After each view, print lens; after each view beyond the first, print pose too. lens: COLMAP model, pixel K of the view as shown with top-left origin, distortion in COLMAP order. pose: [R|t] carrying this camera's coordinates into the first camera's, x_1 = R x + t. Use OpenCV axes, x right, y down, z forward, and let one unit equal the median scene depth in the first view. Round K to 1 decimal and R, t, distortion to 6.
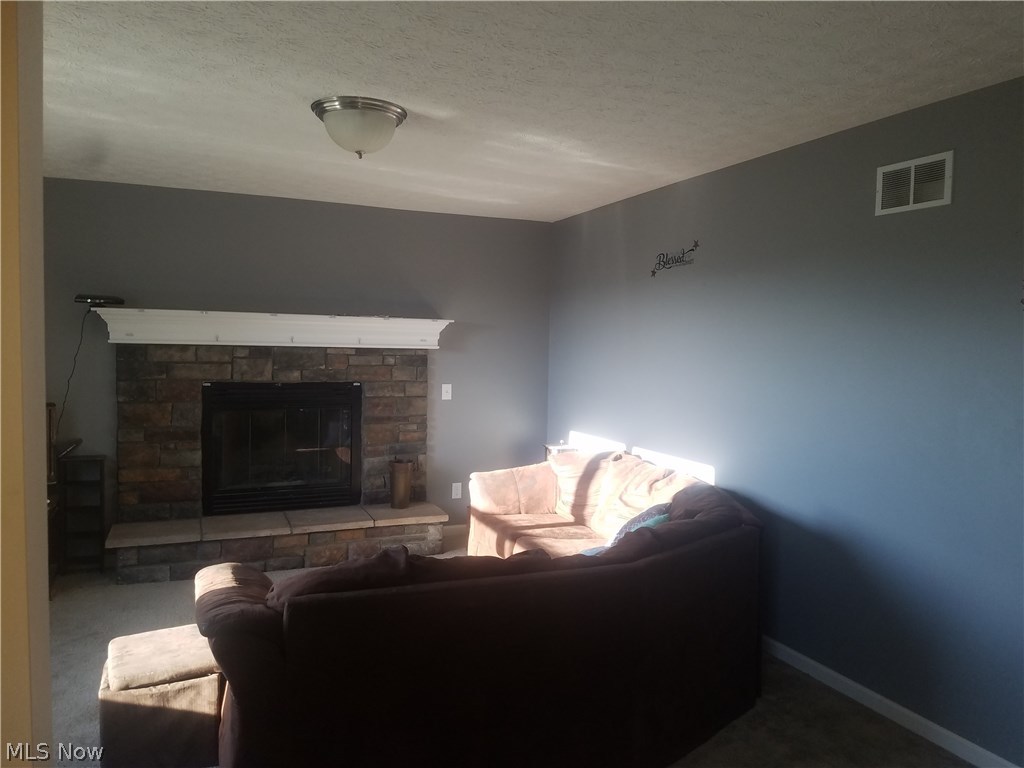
lens RADIAL K [[783.5, 0, 512.0], [0, 783.5, 384.0], [0, 0, 1]] dist [0.241351, -0.482333]
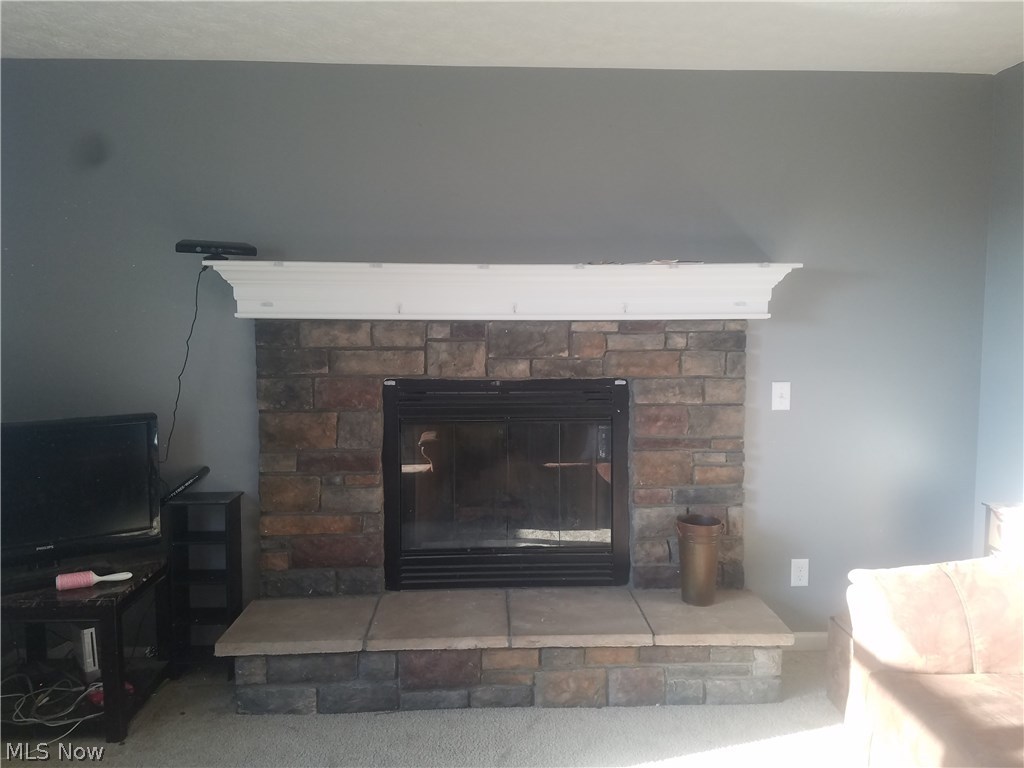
lens RADIAL K [[783.5, 0, 512.0], [0, 783.5, 384.0], [0, 0, 1]] dist [0.241351, -0.482333]
pose [[0.943027, 0.005648, -0.332669, -0.082387], [0.000140, 0.999849, 0.017370, -0.009504], [0.332717, -0.016427, 0.942884, 0.446224]]
